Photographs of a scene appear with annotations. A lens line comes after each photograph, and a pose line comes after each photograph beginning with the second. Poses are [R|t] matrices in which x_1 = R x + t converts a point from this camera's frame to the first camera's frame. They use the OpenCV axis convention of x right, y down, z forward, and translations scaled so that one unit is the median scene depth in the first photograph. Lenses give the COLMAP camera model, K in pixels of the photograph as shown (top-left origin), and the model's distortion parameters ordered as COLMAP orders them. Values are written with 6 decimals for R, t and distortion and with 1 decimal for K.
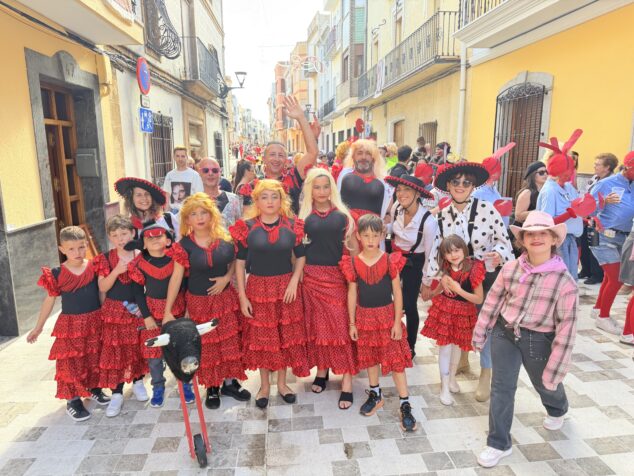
lens RADIAL K [[455.7, 0, 317.0], [0, 455.7, 238.0], [0, 0, 1]] dist [0.038840, -0.044369]
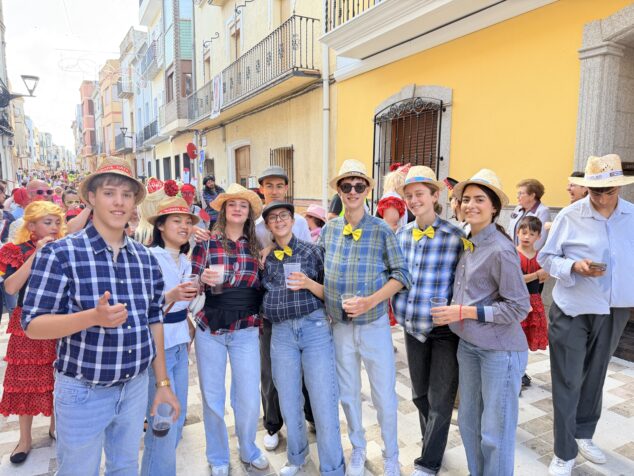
lens RADIAL K [[443.6, 0, 329.5], [0, 443.6, 229.4], [0, 0, 1]] dist [0.114925, -0.196643]
pose [[0.918103, -0.032694, 0.394992, -0.009358], [0.065936, 0.995304, -0.070875, -0.023301], [-0.390820, 0.091115, 0.915947, 0.151024]]
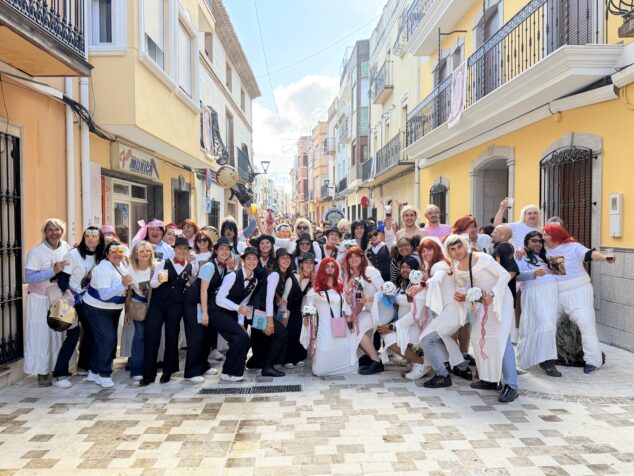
lens RADIAL K [[532.5, 0, 317.0], [0, 532.5, 238.0], [0, 0, 1]] dist [0.004039, 0.001978]
pose [[0.998402, 0.008058, -0.055926, 0.058001], [-0.016858, 0.987182, -0.158703, 0.073017], [0.053931, 0.159393, 0.985741, -0.393950]]
